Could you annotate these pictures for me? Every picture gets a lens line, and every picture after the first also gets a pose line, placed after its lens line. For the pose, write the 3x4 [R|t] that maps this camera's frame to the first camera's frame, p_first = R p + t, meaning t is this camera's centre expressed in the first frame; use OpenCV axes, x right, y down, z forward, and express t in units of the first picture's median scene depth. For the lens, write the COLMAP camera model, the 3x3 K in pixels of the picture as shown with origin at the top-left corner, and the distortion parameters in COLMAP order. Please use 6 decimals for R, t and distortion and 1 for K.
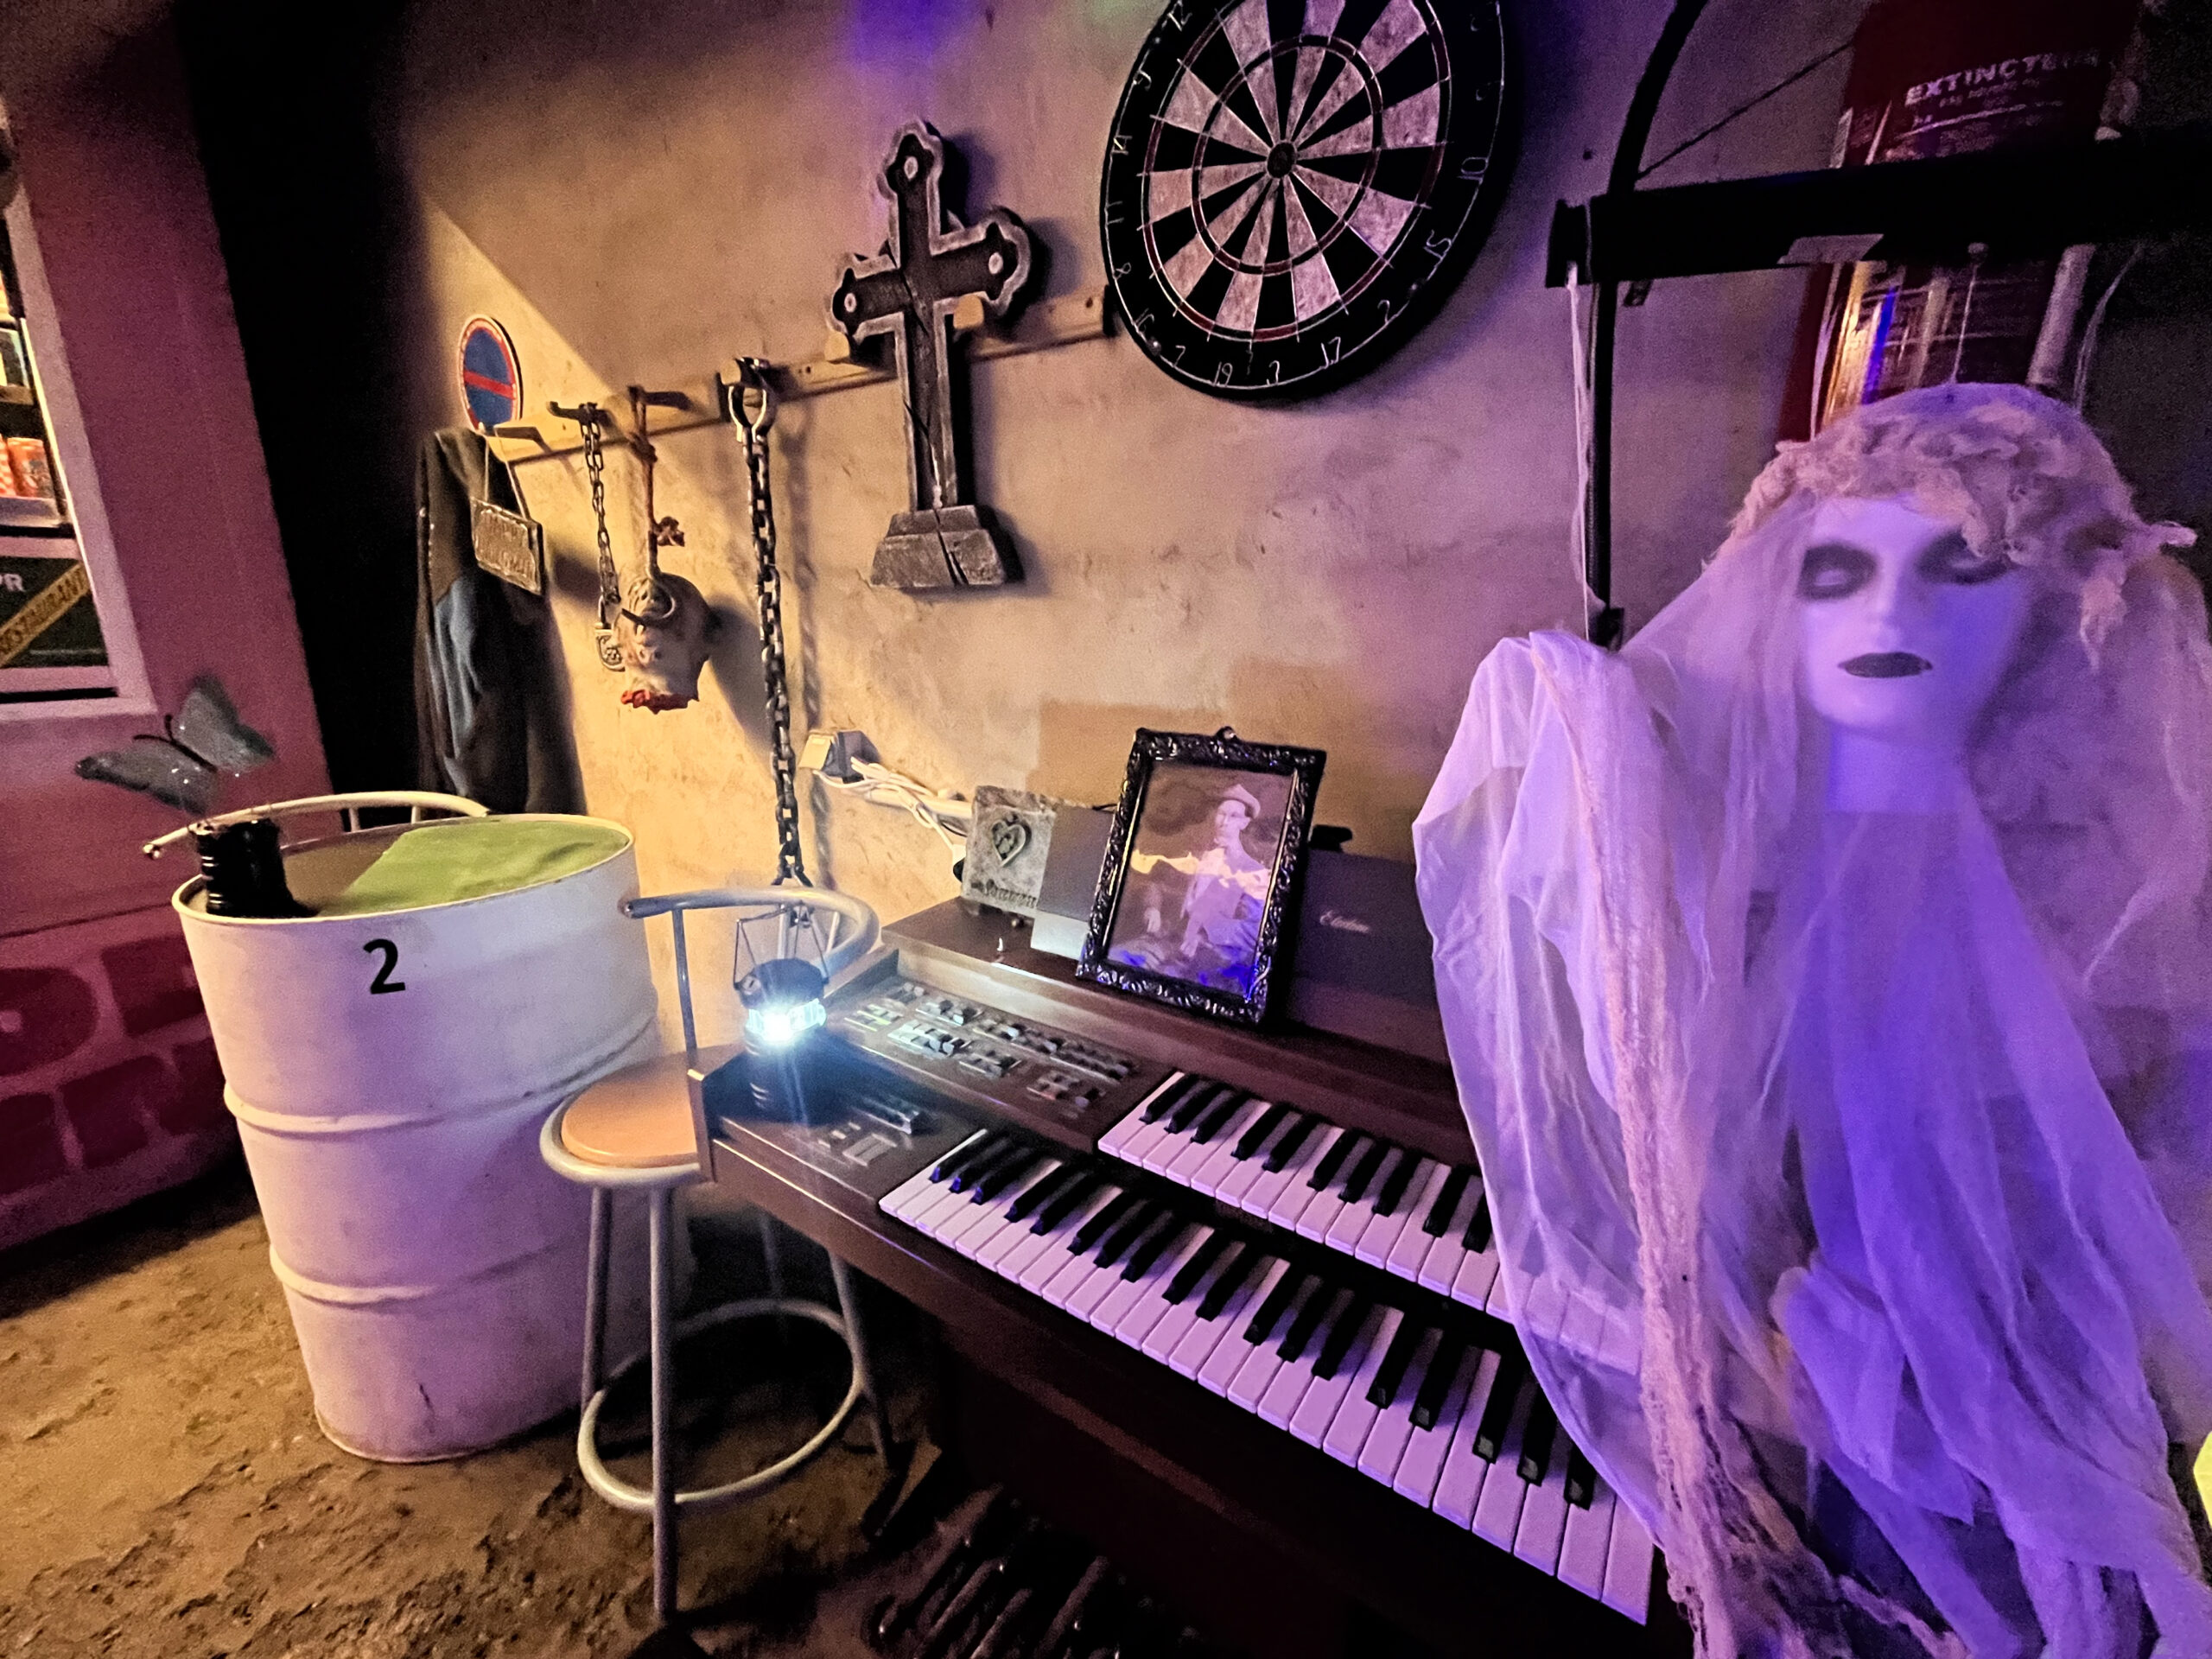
lens RADIAL K [[897.5, 0, 1106.0], [0, 897.5, 829.5], [0, 0, 1]] dist [-0.001491, 0.000463]
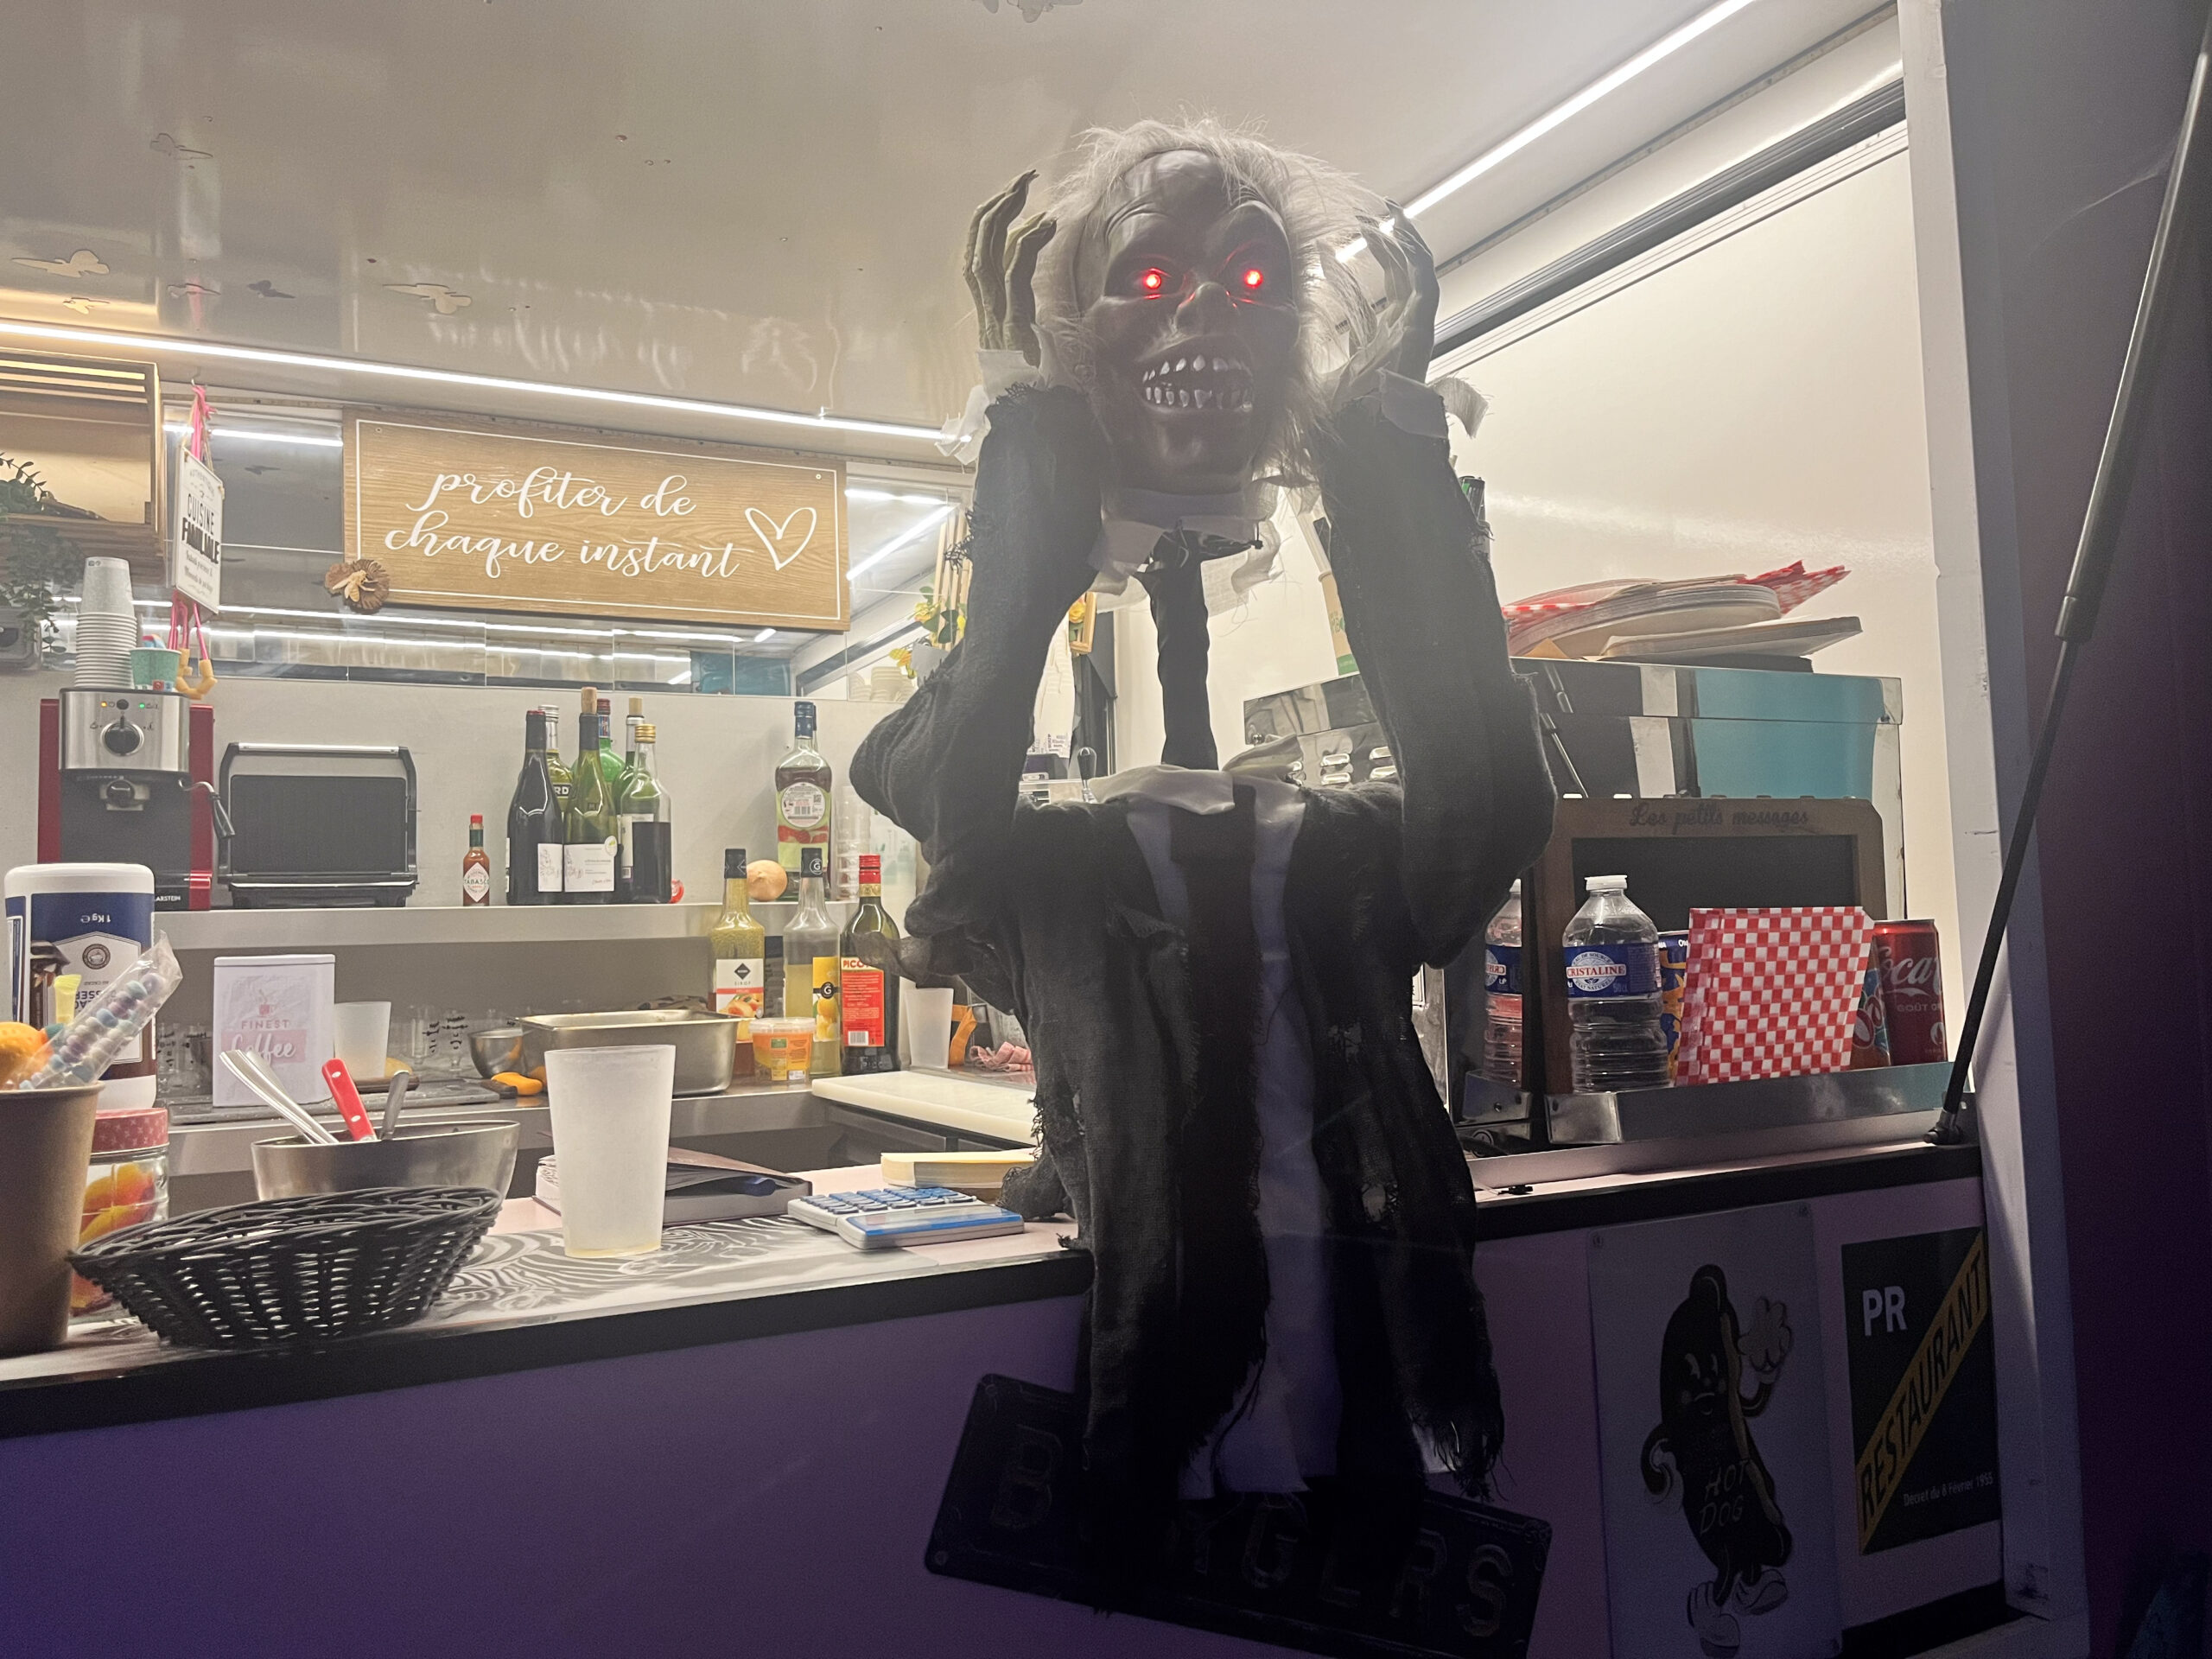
lens RADIAL K [[1685.0, 0, 1106.0], [0, 1685.0, 829.5], [0, 0, 1]] dist [0.049178, -0.044208]
pose [[0.875103, -0.063332, -0.479774, -1.682886], [-0.084270, 0.956311, -0.279944, -0.350648], [0.476543, 0.285411, 0.831533, 0.302794]]
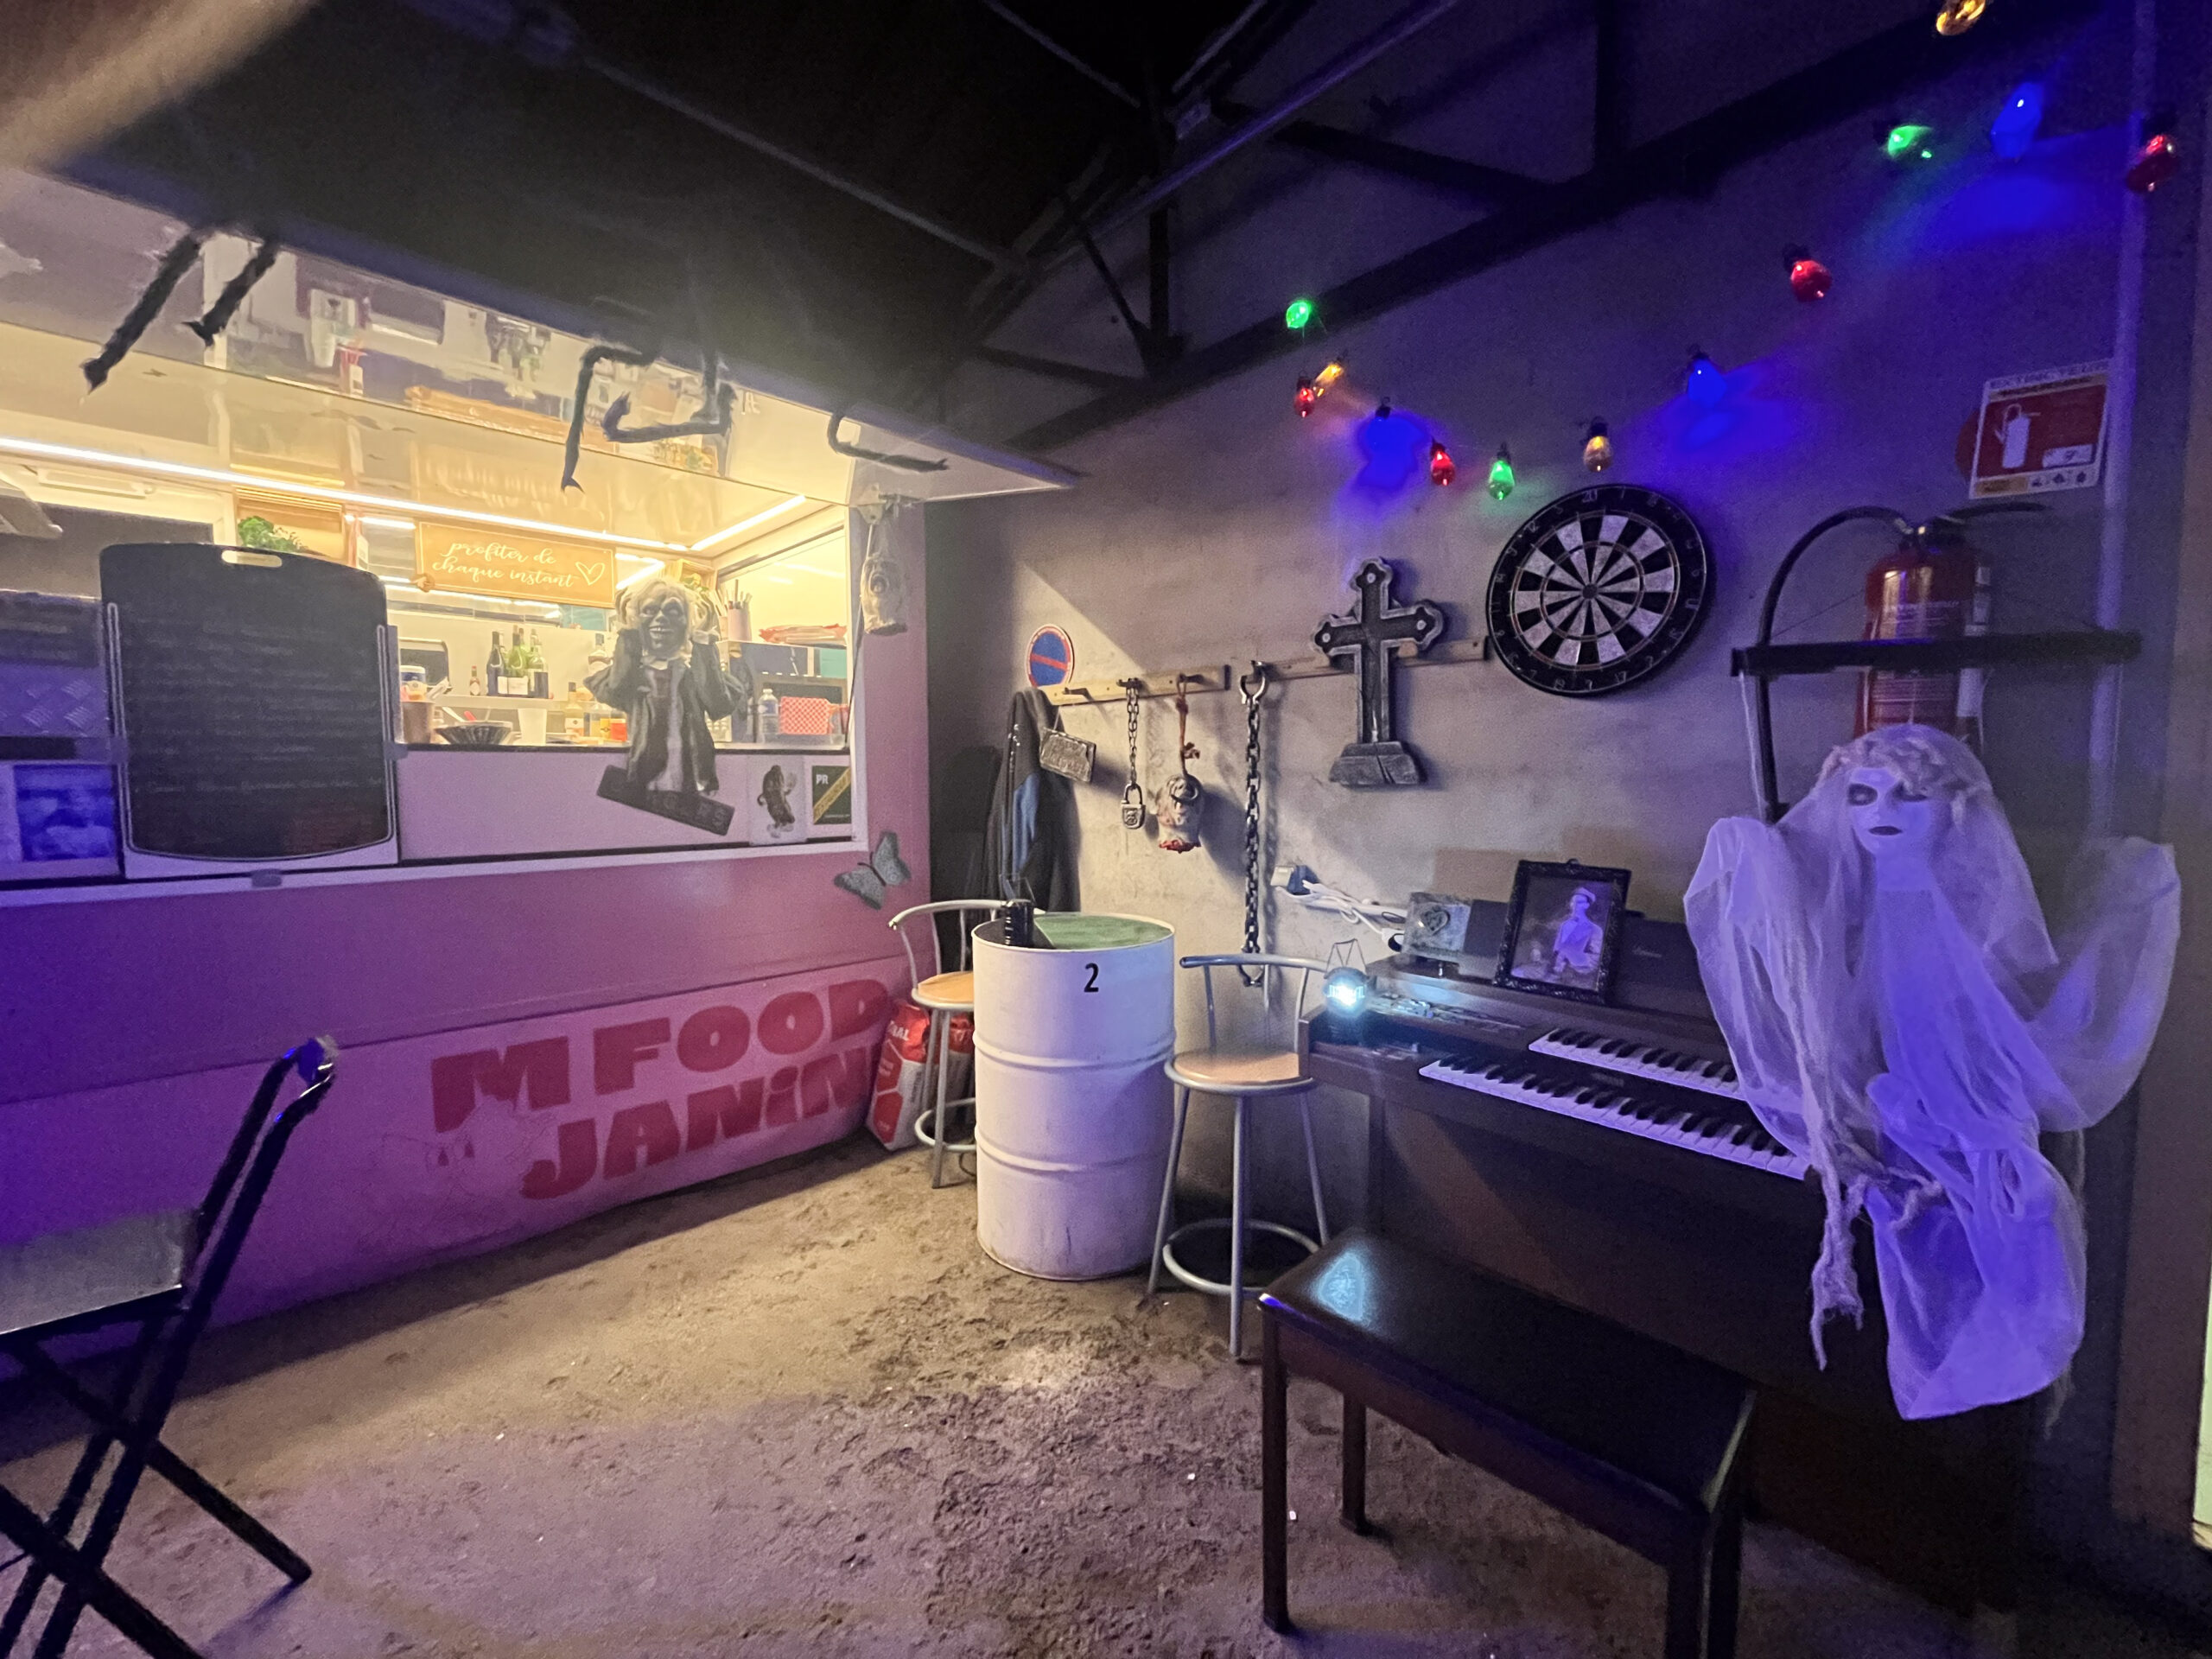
lens RADIAL K [[898.2, 0, 1106.0], [0, 898.2, 829.5], [0, 0, 1]] dist [0.000212, 0.000481]
pose [[0.977623, 0.008454, -0.210196, -0.379182], [-0.045664, 0.983896, -0.172809, 0.176008], [0.205350, 0.178541, 0.962265, -0.942860]]
